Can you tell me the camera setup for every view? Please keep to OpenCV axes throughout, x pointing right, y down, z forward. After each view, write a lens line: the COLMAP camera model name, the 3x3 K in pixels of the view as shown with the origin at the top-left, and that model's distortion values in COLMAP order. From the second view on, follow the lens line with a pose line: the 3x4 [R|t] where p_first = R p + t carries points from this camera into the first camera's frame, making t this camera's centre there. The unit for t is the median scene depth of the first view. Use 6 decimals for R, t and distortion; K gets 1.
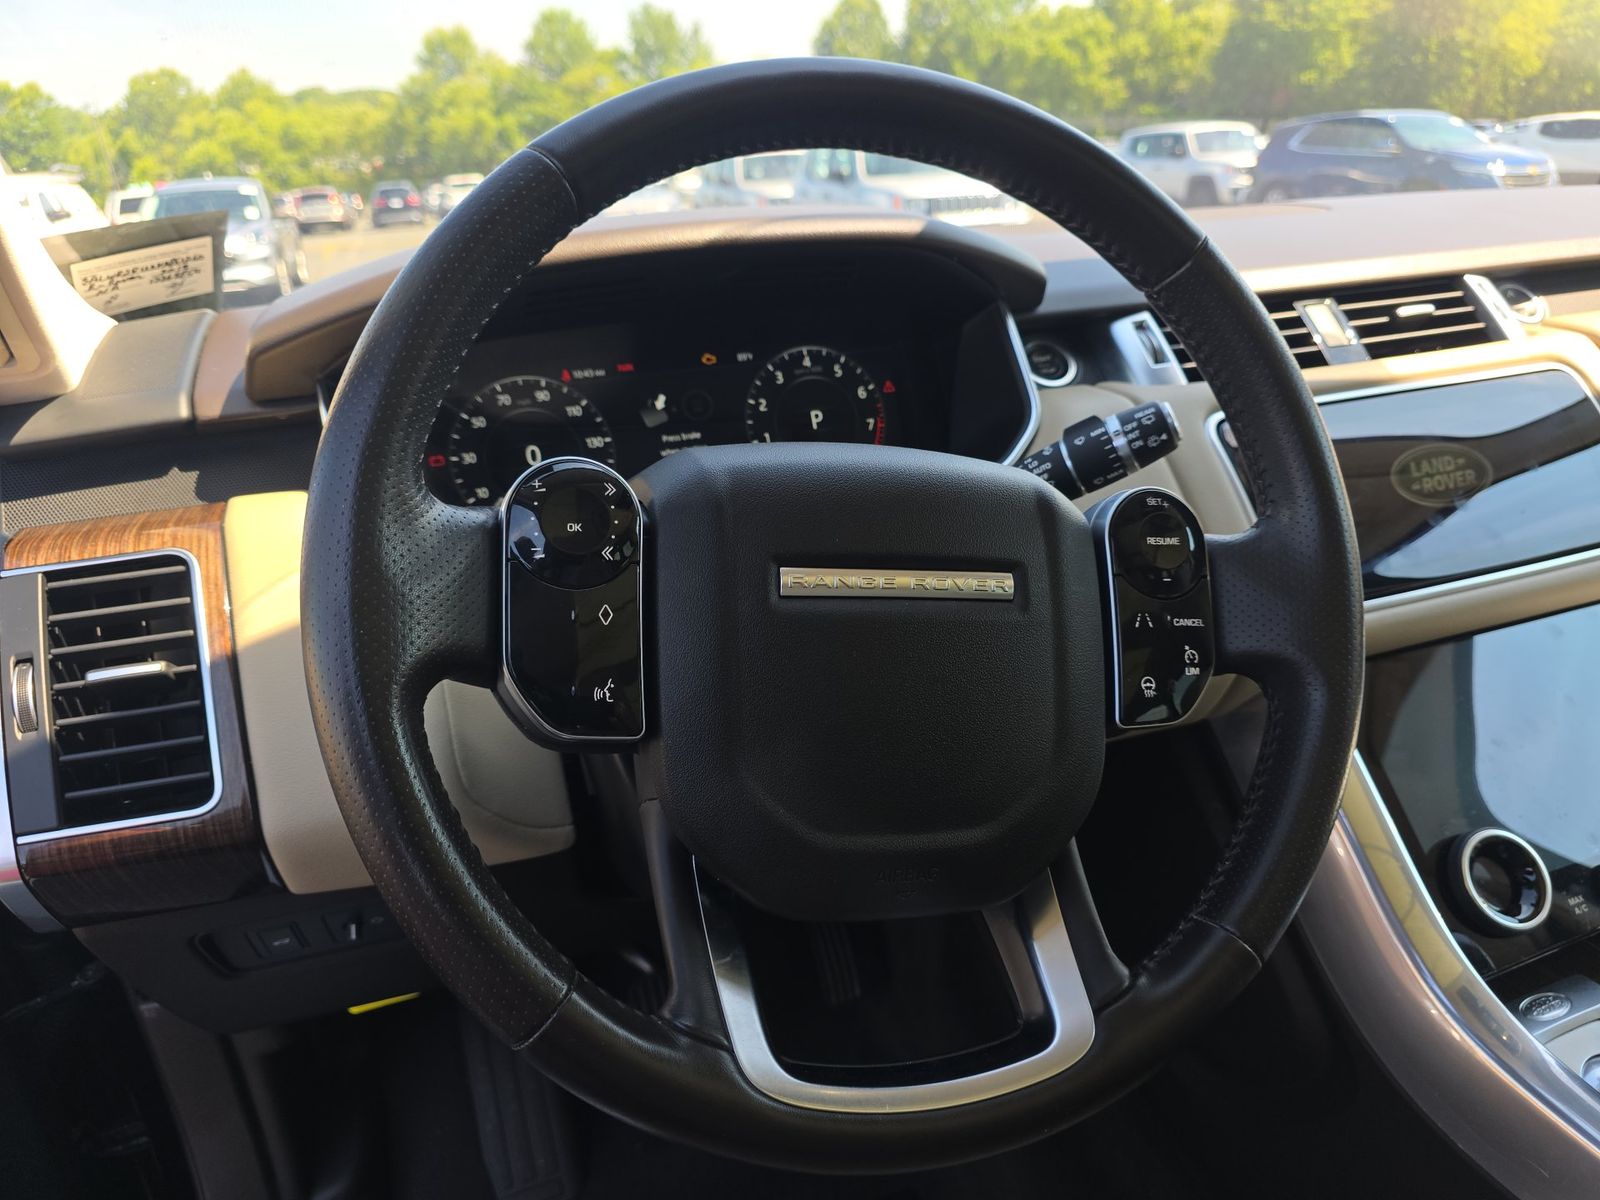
lens RADIAL K [[1095.3, 0, 806.3], [0, 1095.3, 612.5], [0, 0, 1]] dist [0.006865, -0.005475]
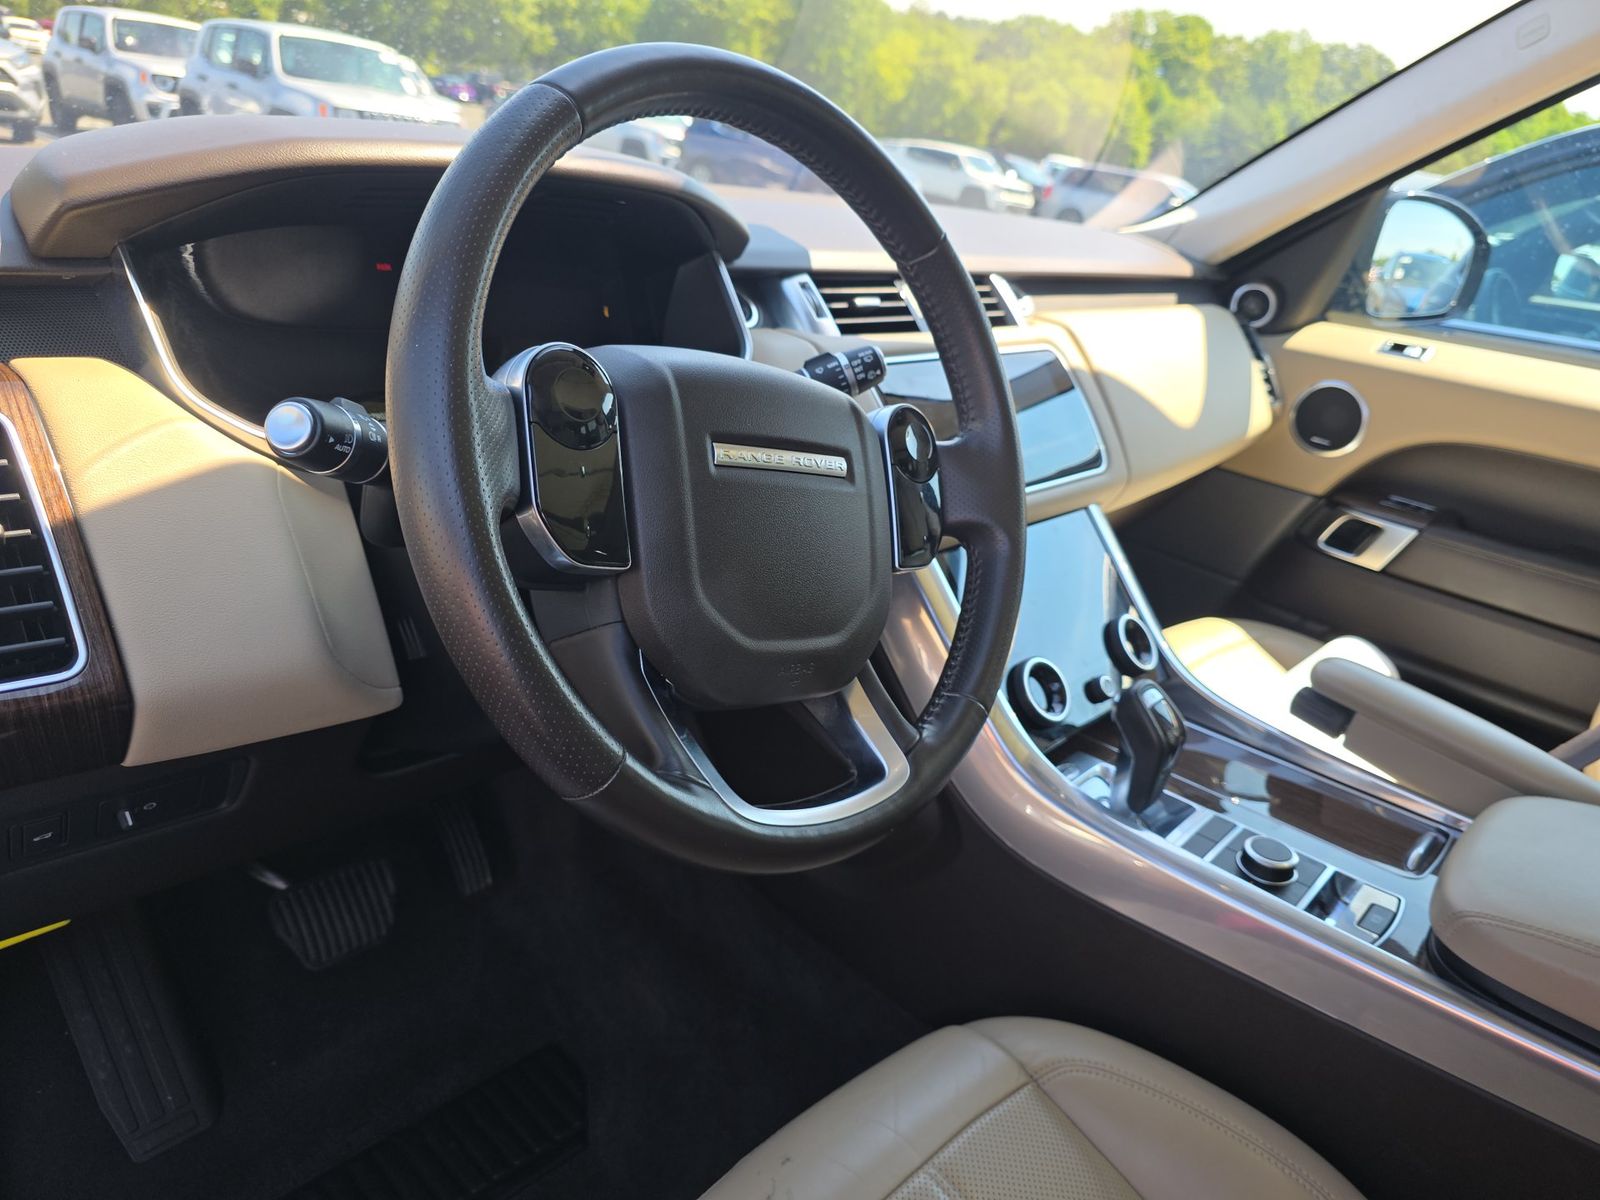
lens RADIAL K [[1071.7, 0, 800.0], [0, 1071.7, 600.0], [0, 0, 1]] dist [0.079954, -0.101541]
pose [[0.882339, -0.021089, 0.470141, -0.397172], [0.003008, 0.999228, 0.039176, 0.071311], [-0.470604, -0.033152, 0.881722, -0.148163]]
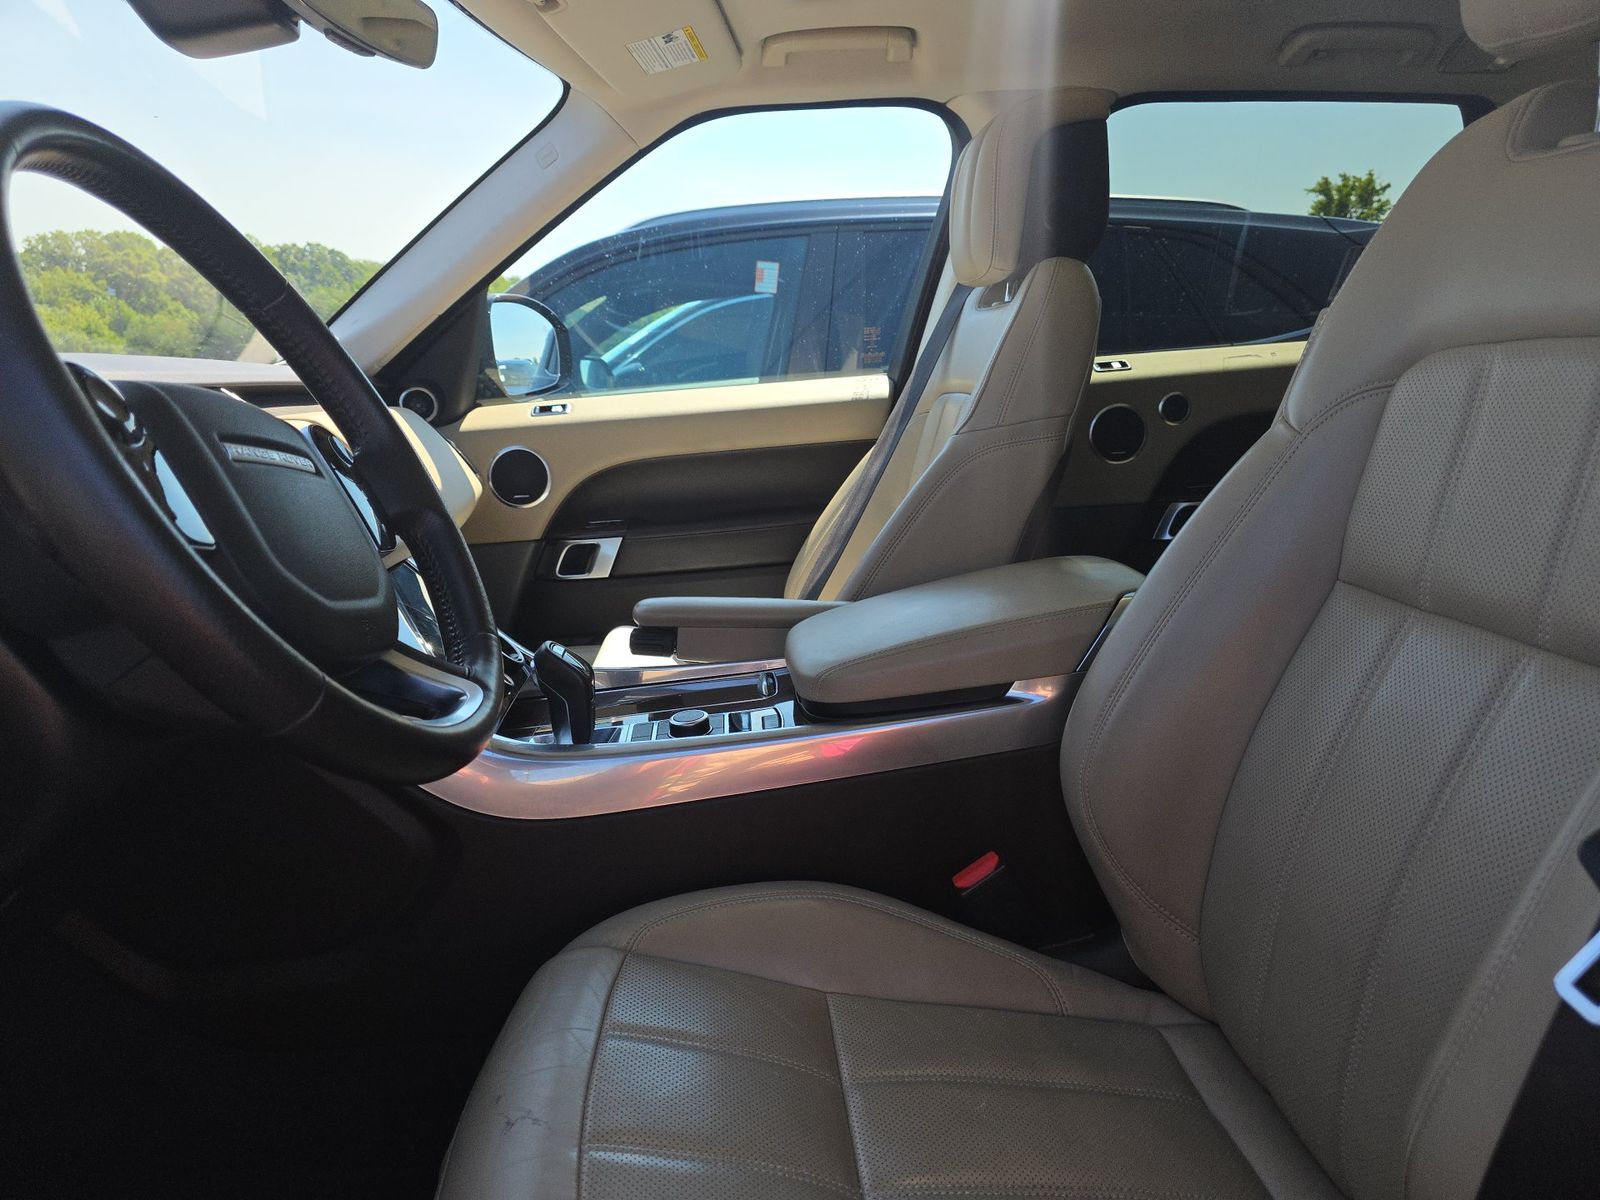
lens RADIAL K [[1071.7, 0, 800.0], [0, 1071.7, 600.0], [0, 0, 1]] dist [0.079954, -0.101541]
pose [[0.296953, -0.173706, 0.938960, -0.864231], [0.398214, 0.916257, 0.043568, 0.285943], [-0.867897, 0.360969, 0.341258, -0.059779]]
